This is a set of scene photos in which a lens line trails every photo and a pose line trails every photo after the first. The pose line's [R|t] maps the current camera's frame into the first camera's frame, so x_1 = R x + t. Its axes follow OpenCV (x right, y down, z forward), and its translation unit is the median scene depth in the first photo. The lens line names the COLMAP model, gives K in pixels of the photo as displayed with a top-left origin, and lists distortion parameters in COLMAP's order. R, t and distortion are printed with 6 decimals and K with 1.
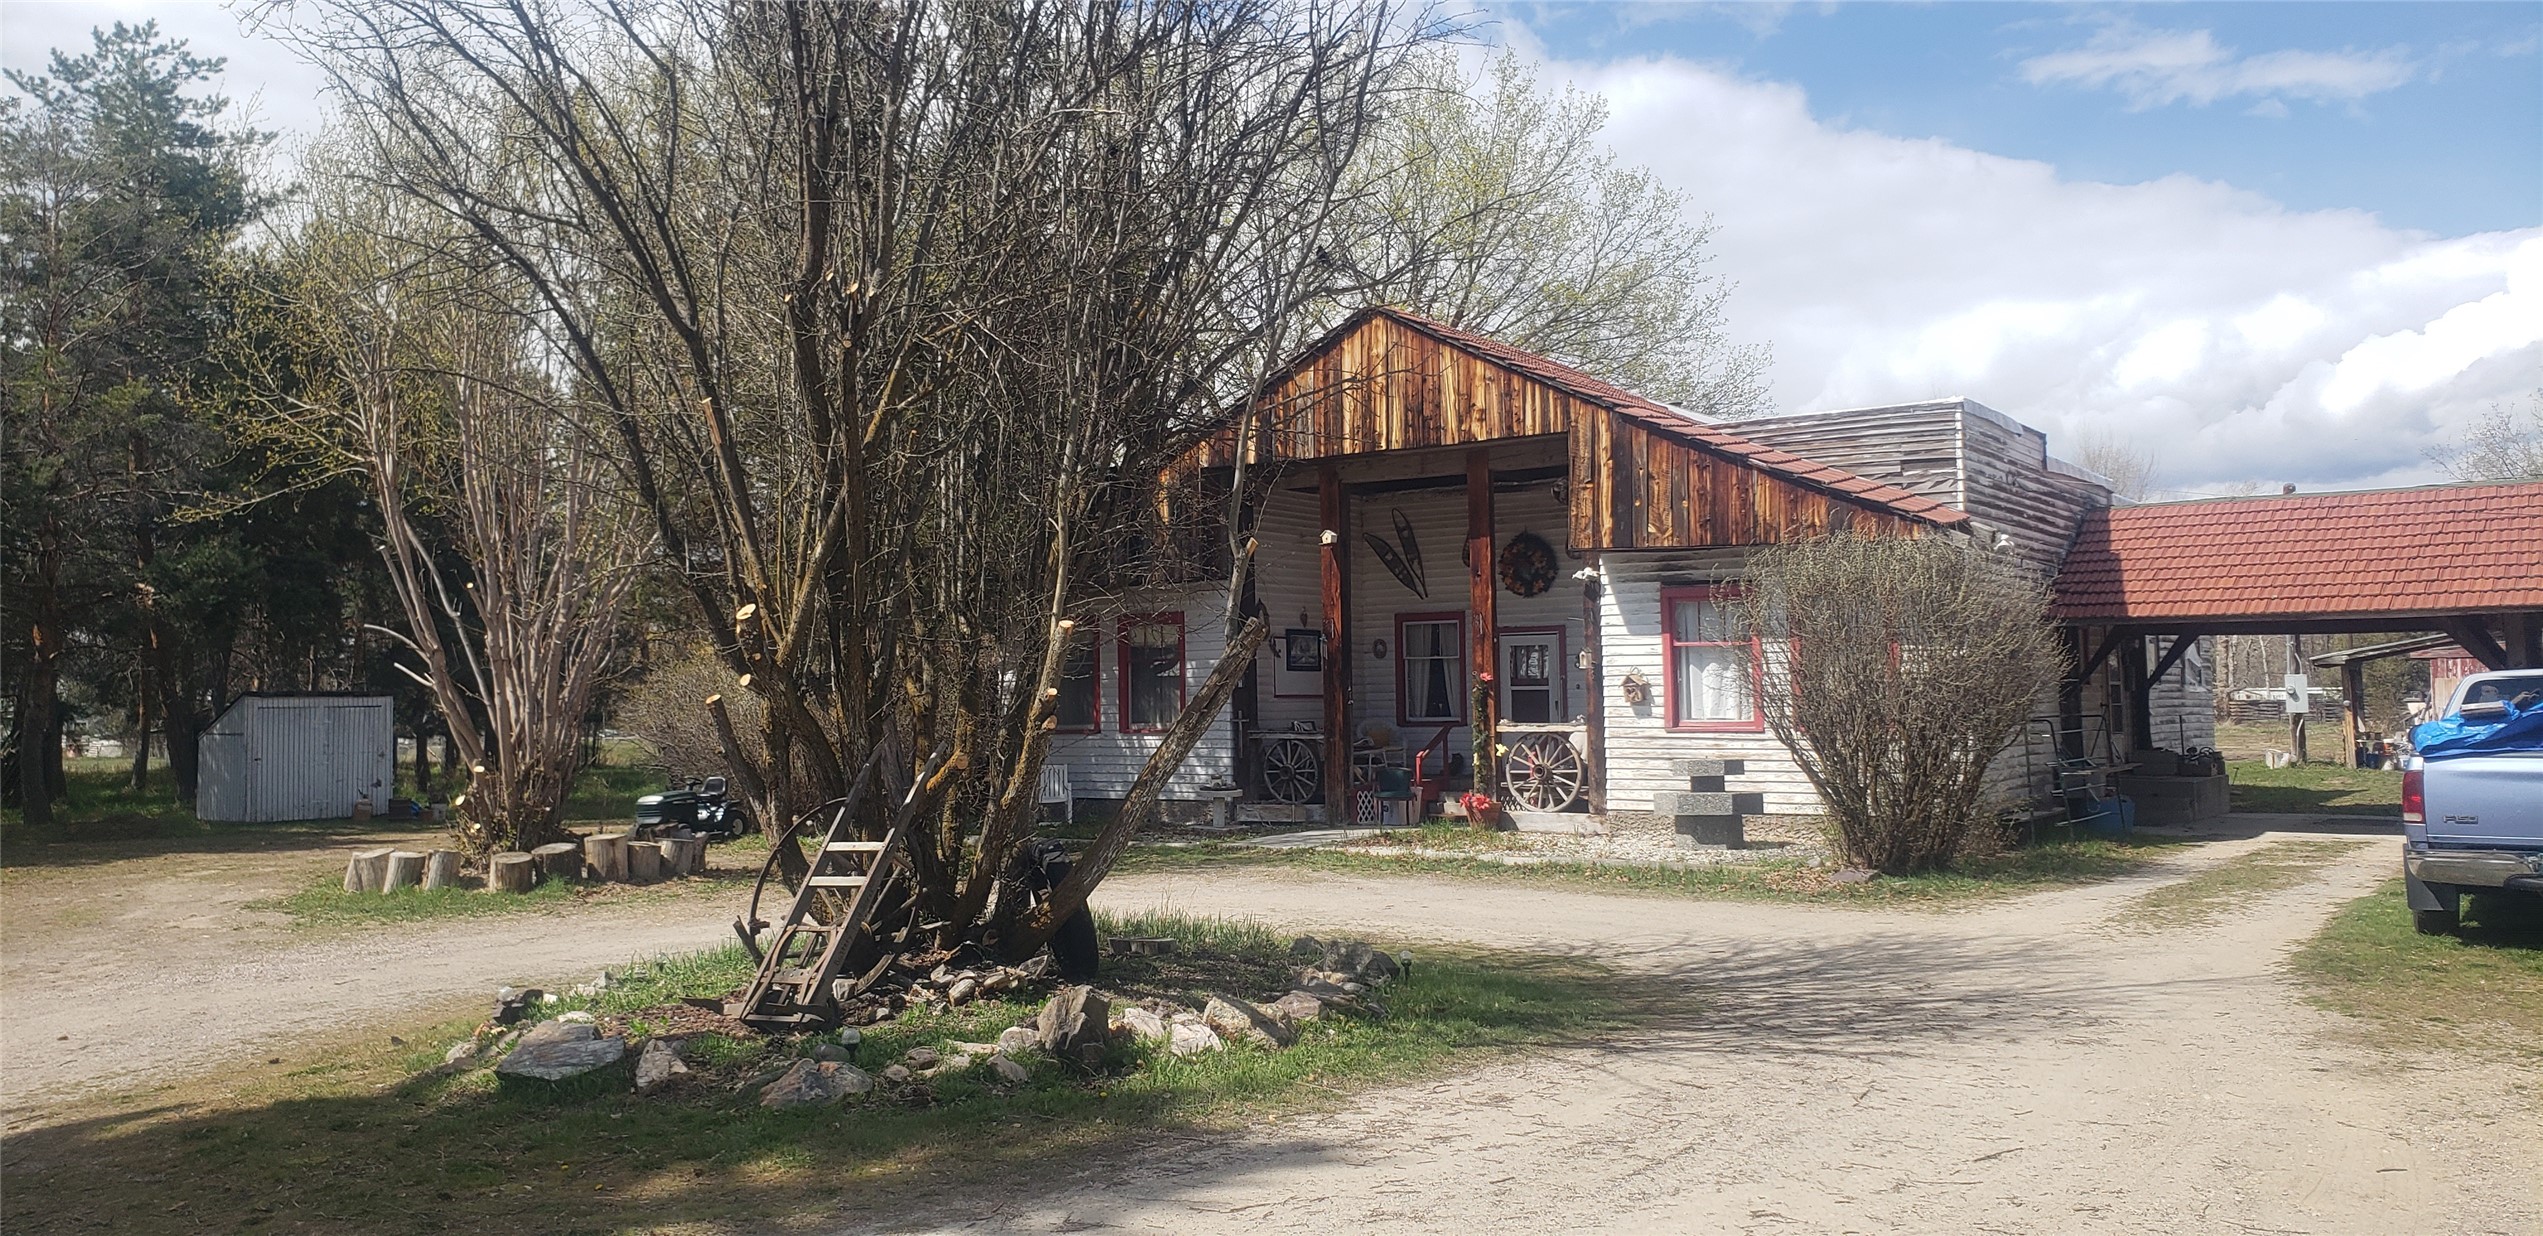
lens RADIAL K [[1881.3, 0, 1271.5], [0, 1881.3, 618.0], [0, 0, 1]] dist [0.193649, 0.000115]
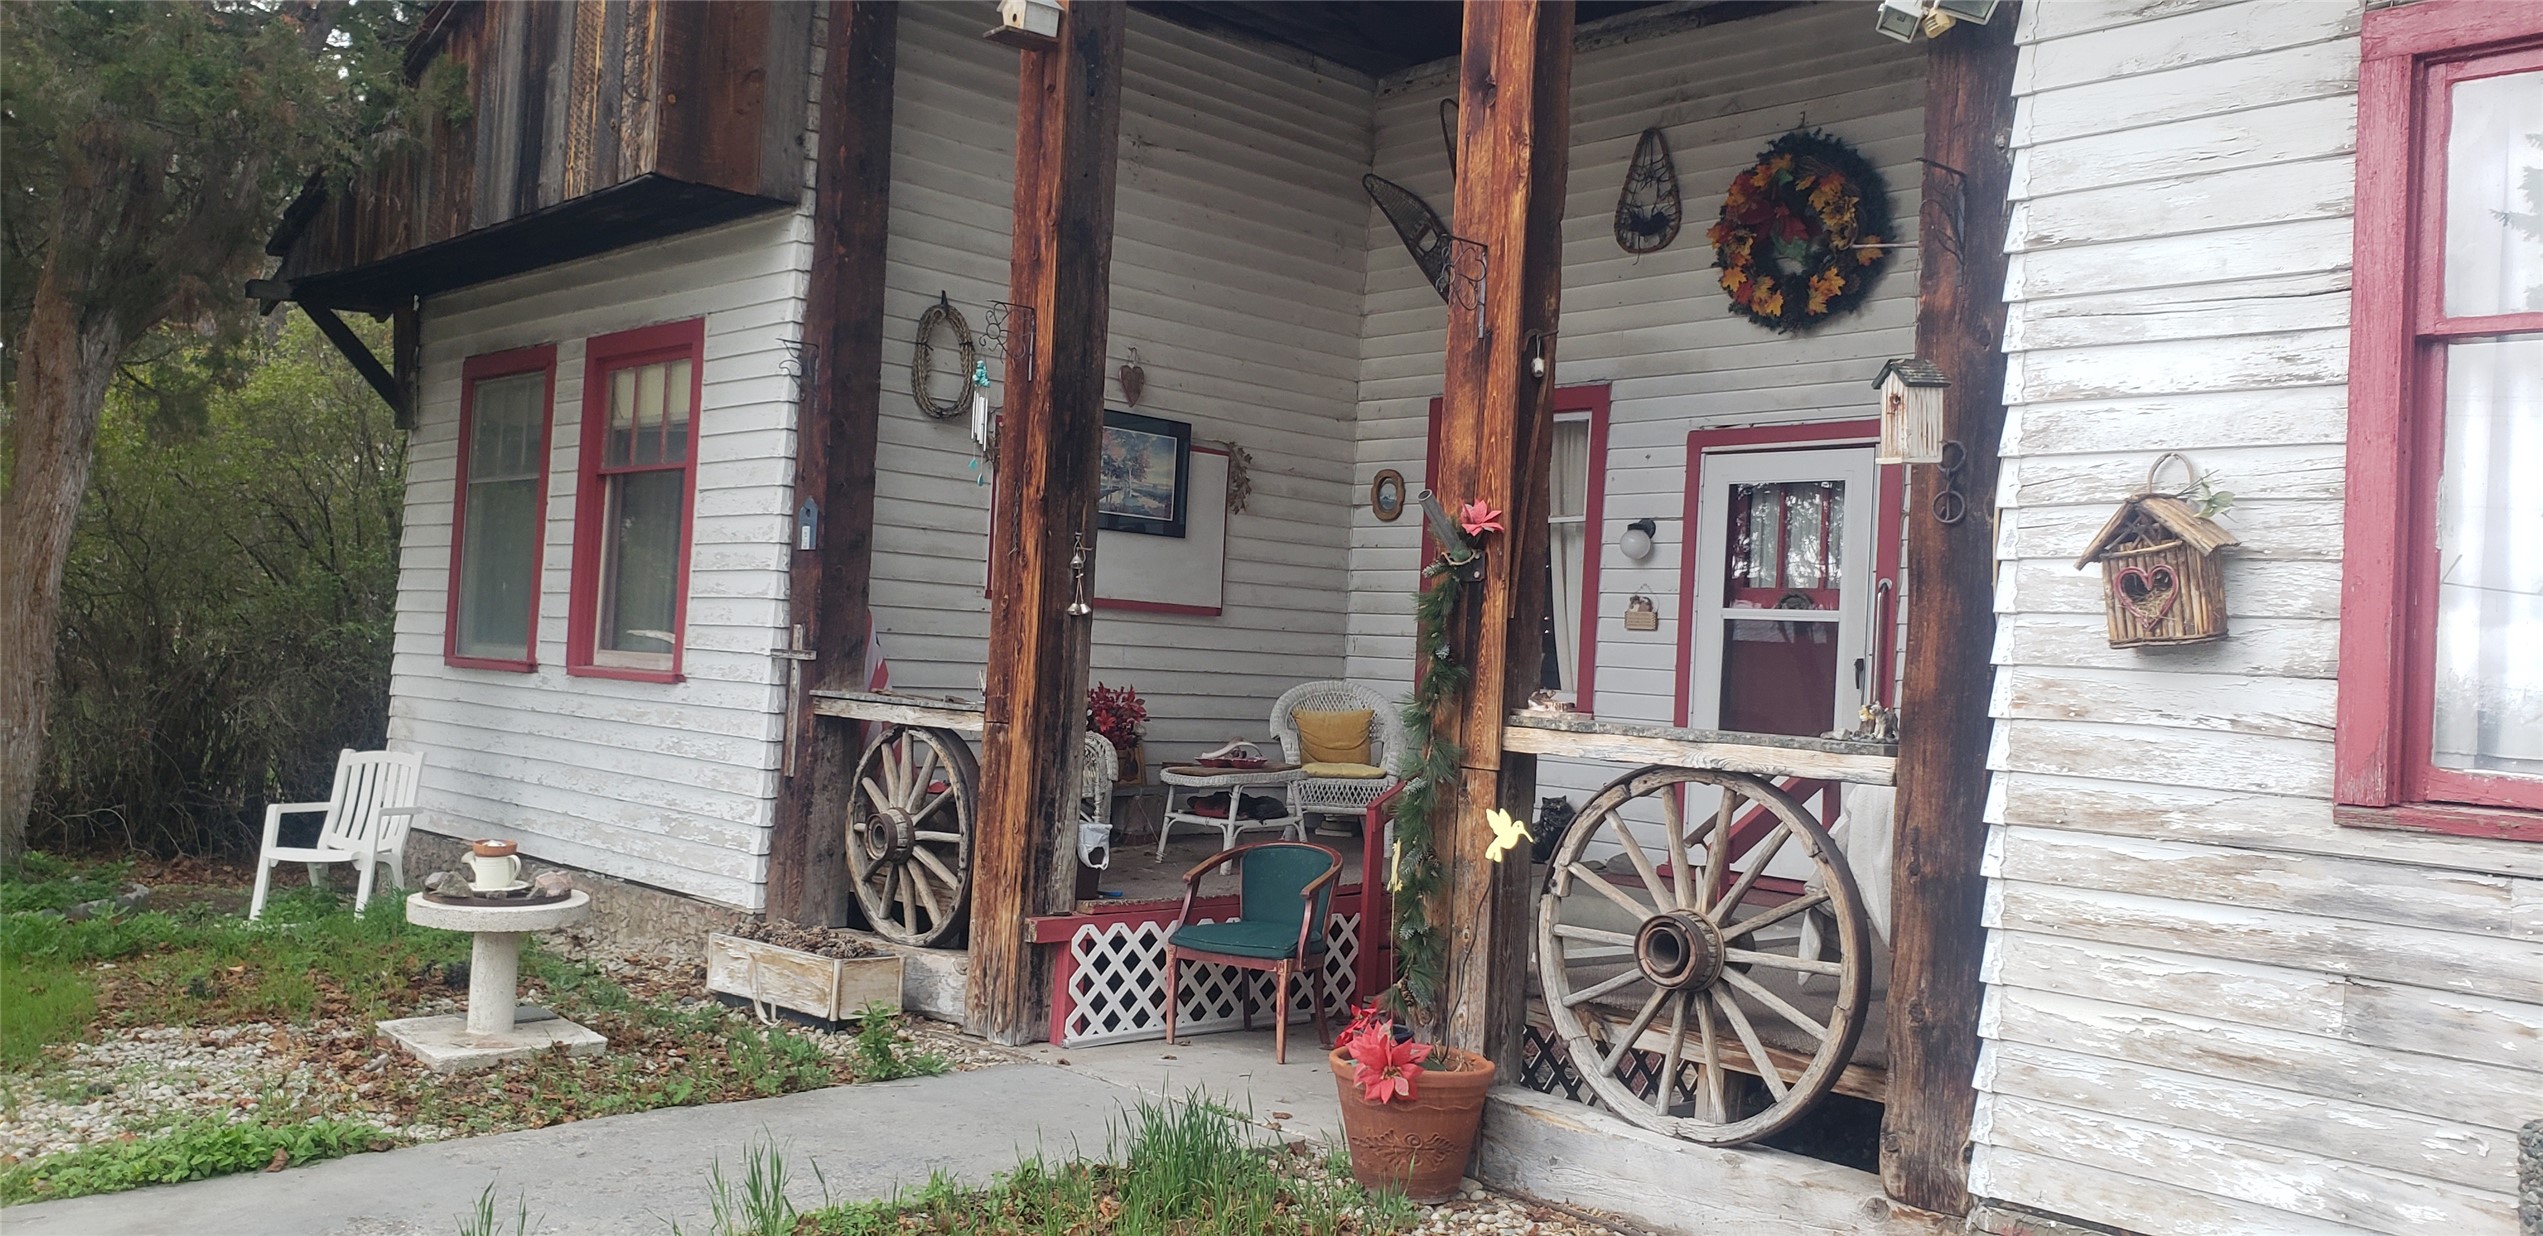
lens RADIAL K [[1983.8, 0, 1271.5], [0, 1983.8, 618.0], [0, 0, 1]] dist [0.002459, 0.001364]
pose [[0.977163, 0.056253, -0.204910, 0.144985], [-0.052905, 0.998362, 0.021789, 0.041373], [0.205800, -0.010451, 0.978538, 0.783932]]
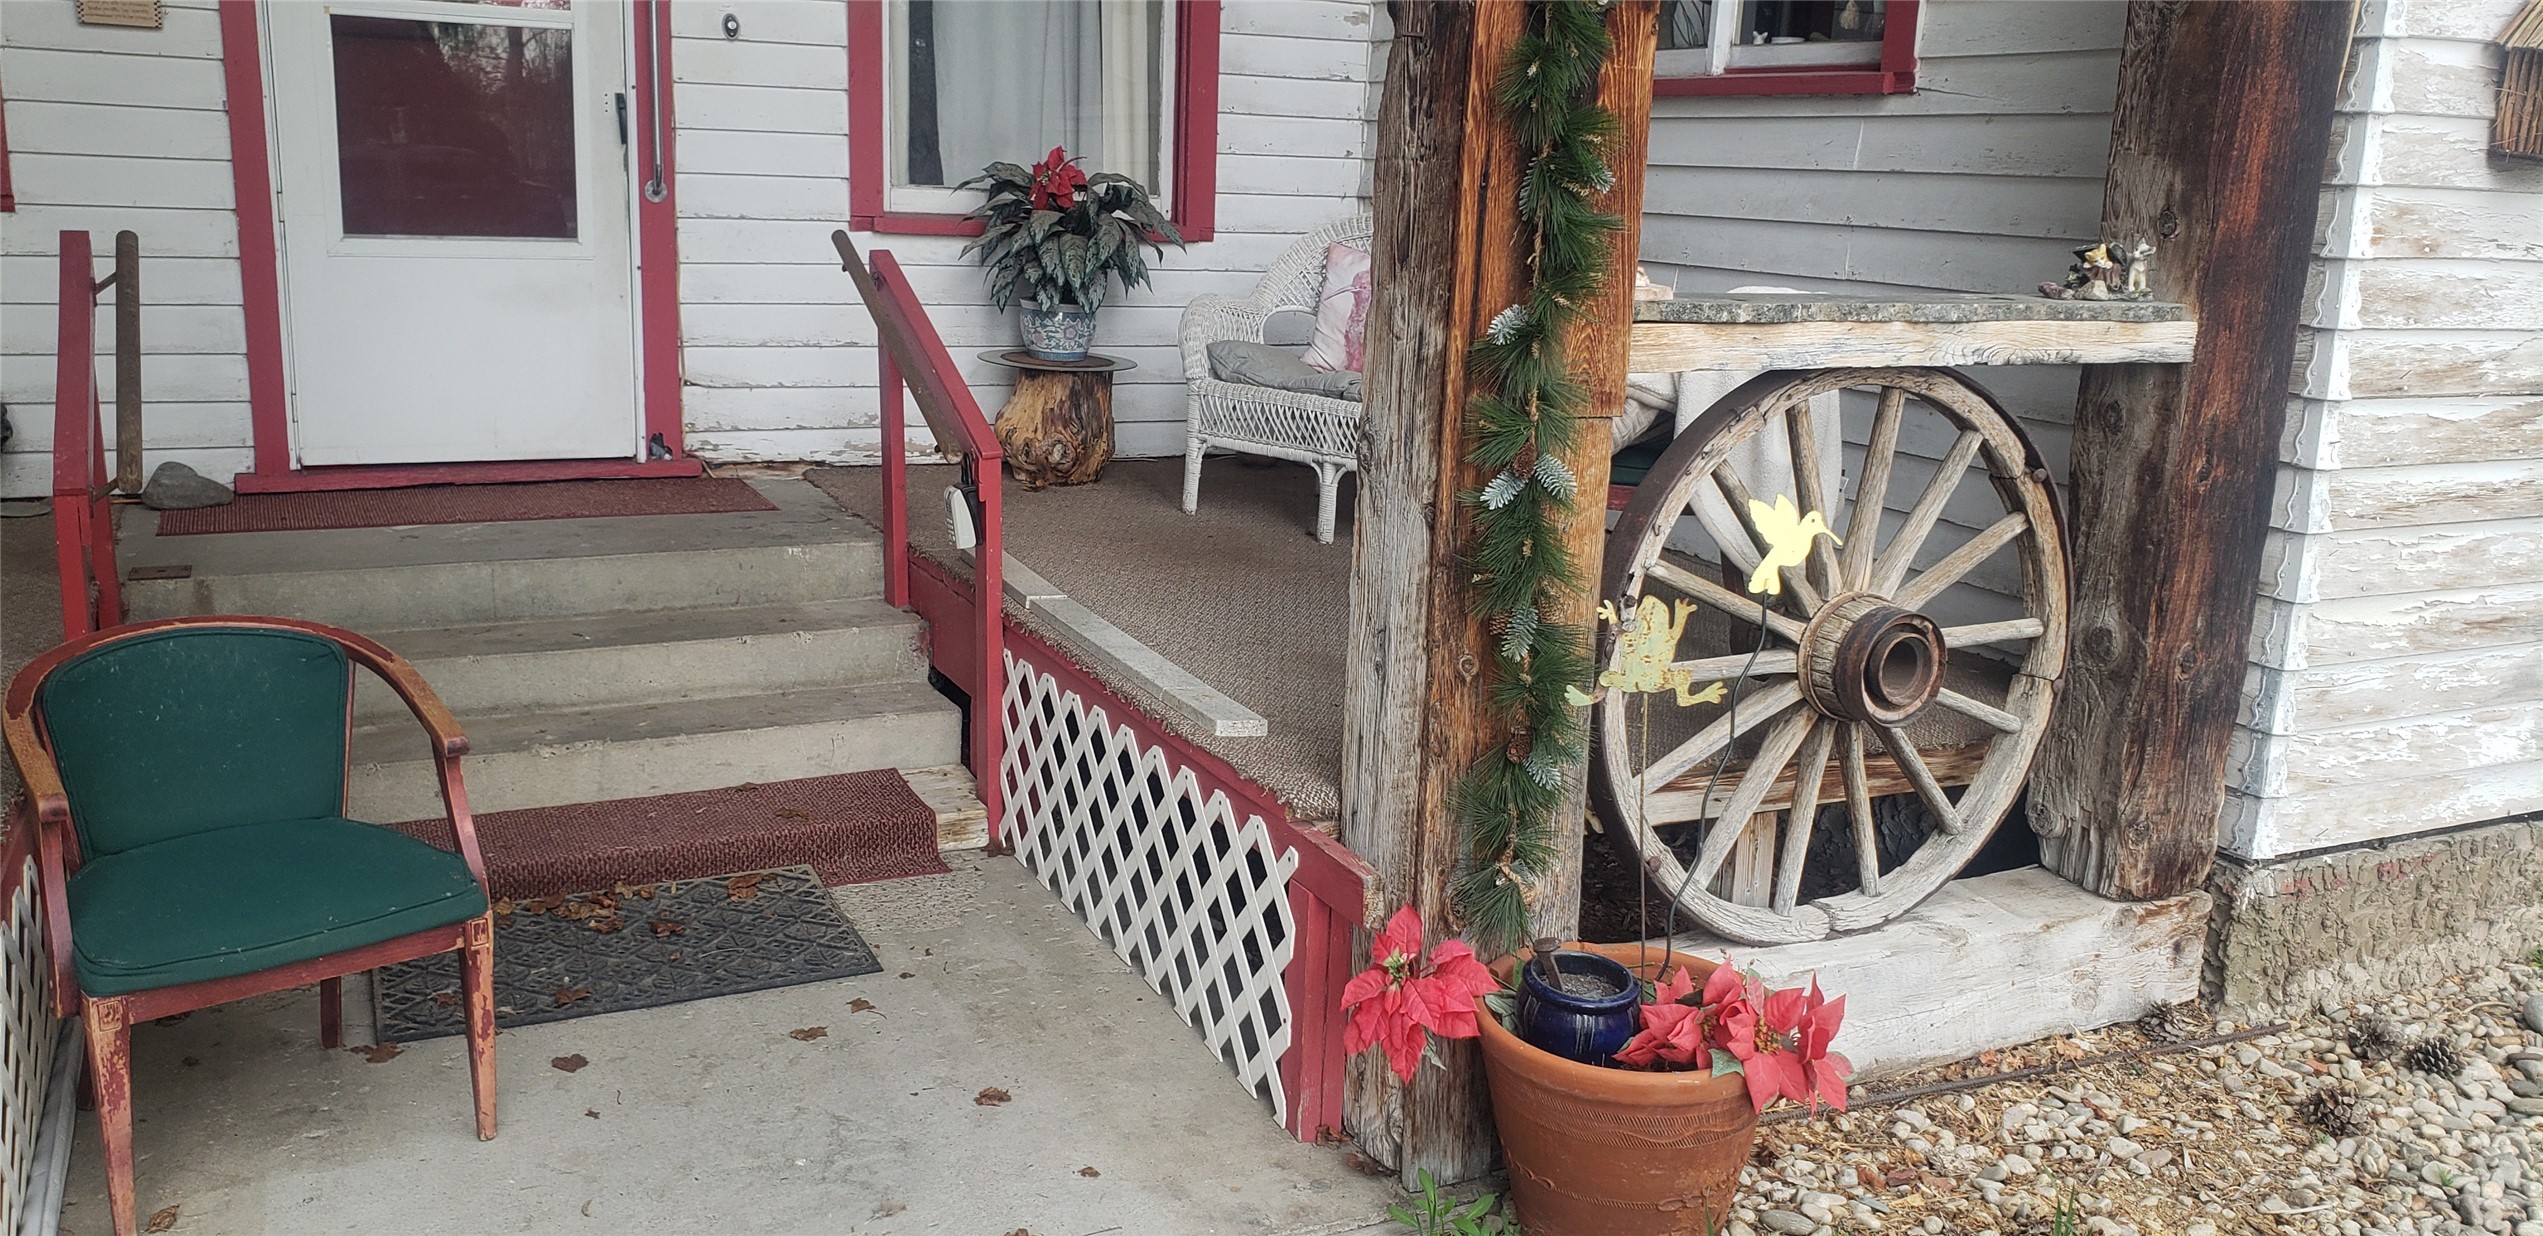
lens RADIAL K [[1983.8, 0, 1271.5], [0, 1983.8, 618.0], [0, 0, 1]] dist [0.002459, 0.001364]
pose [[0.504515, -0.172897, 0.845915, 0.002150], [-0.079434, 0.966295, 0.244877, 0.047989], [-0.859741, -0.190738, 0.473776, 0.991596]]
